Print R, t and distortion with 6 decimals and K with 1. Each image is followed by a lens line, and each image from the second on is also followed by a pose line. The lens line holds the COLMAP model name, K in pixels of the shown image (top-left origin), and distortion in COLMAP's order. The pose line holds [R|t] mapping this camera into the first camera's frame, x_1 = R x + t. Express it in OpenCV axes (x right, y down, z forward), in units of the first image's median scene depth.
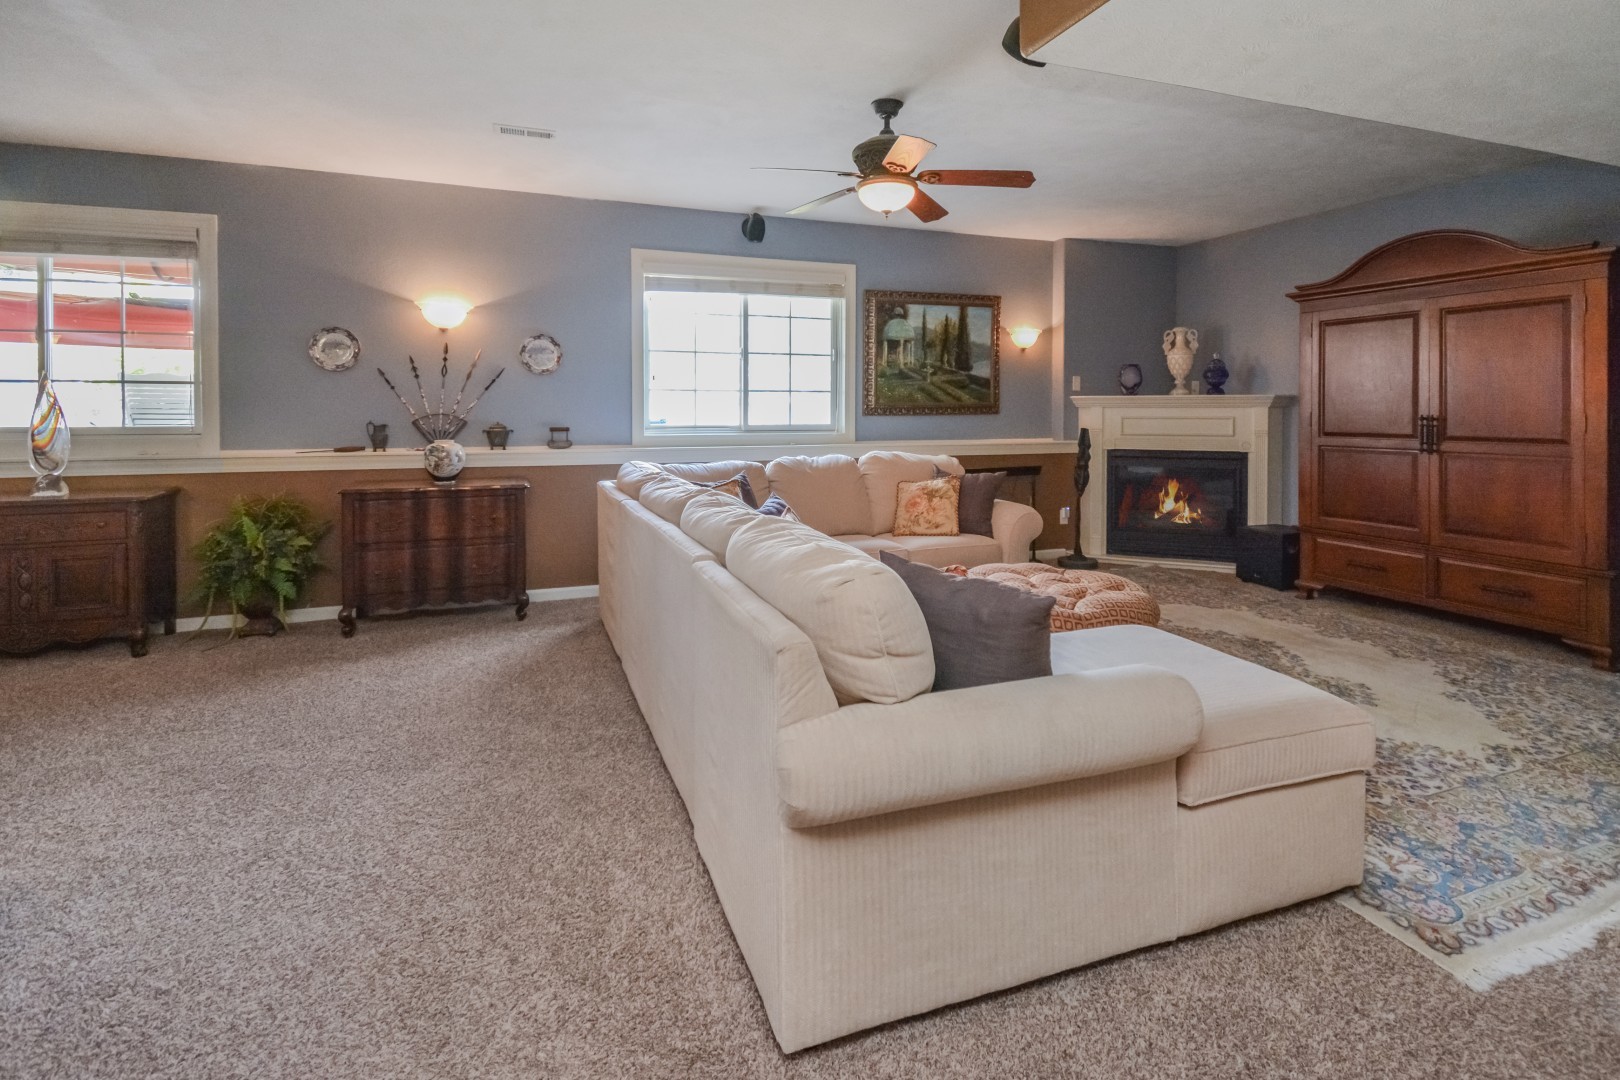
lens RADIAL K [[762.0, 0, 829.4], [0, 762.0, 423.6], [0, 0, 1]] dist [0.032653, -0.016197]
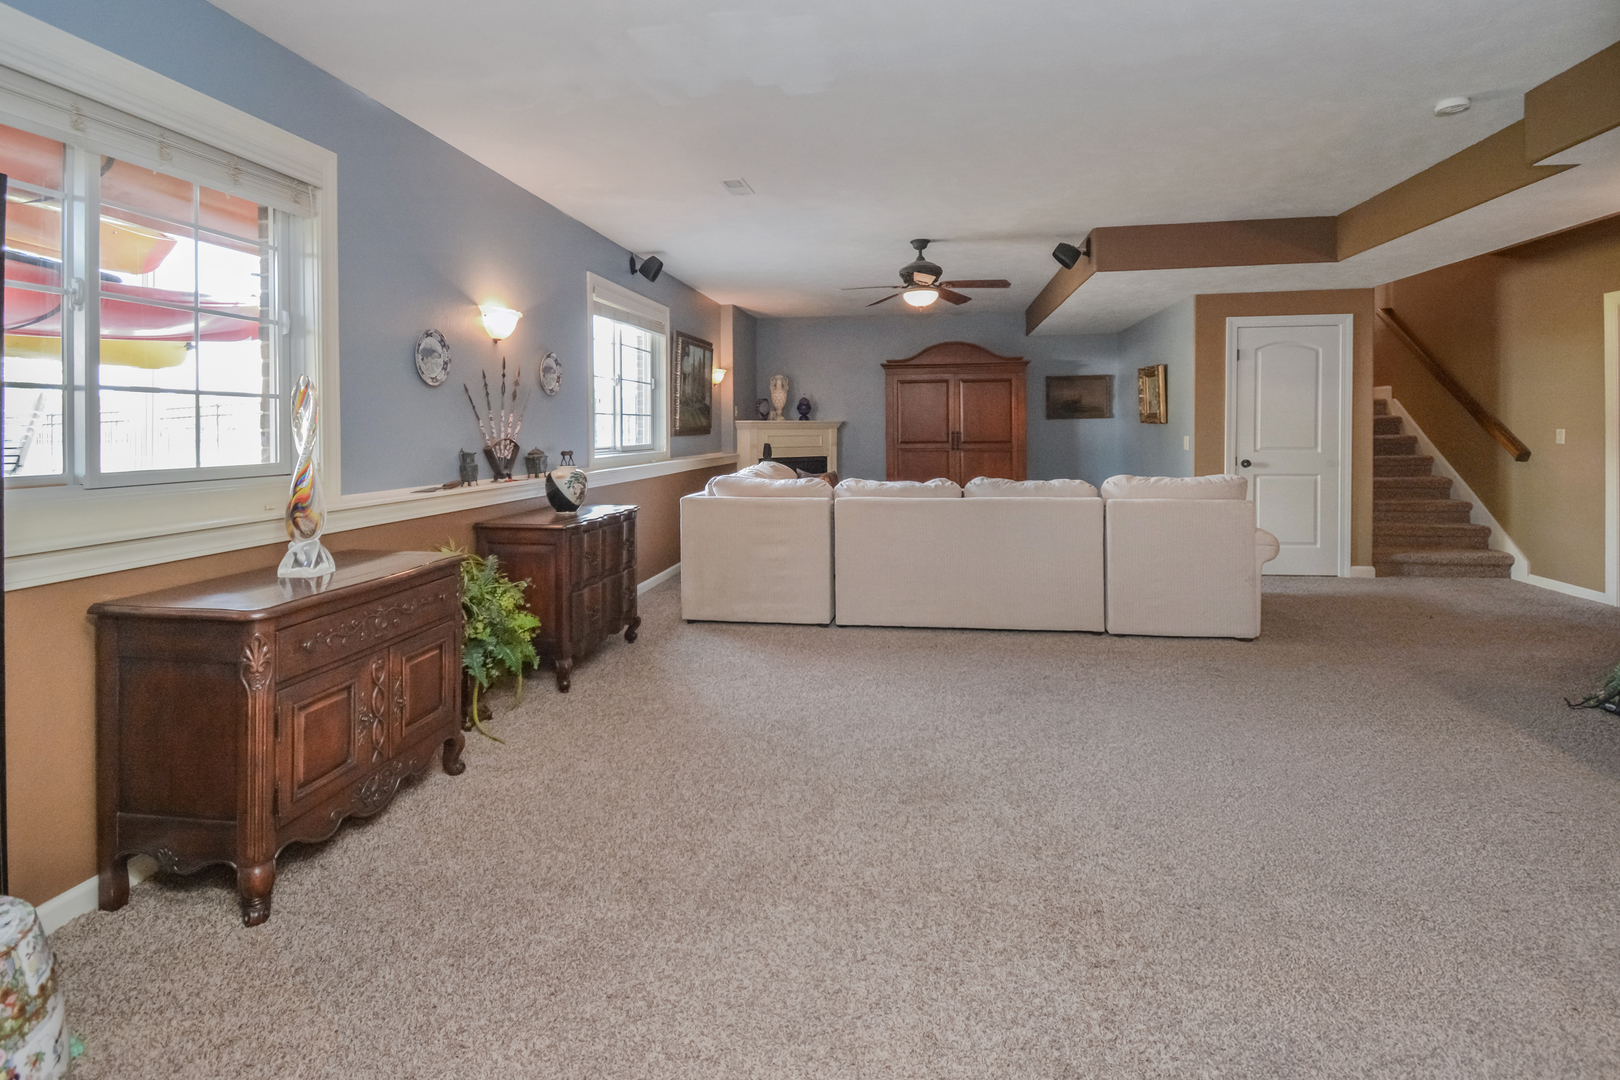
lens RADIAL K [[762.0, 0, 807.3], [0, 762.0, 456.1], [0, 0, 1]] dist [0.032653, -0.016197]
pose [[0.514295, -0.035556, 0.856876, -1.037657], [0.025463, 0.999333, 0.026185, -0.006892], [-0.857235, 0.008352, 0.514857, 0.258455]]
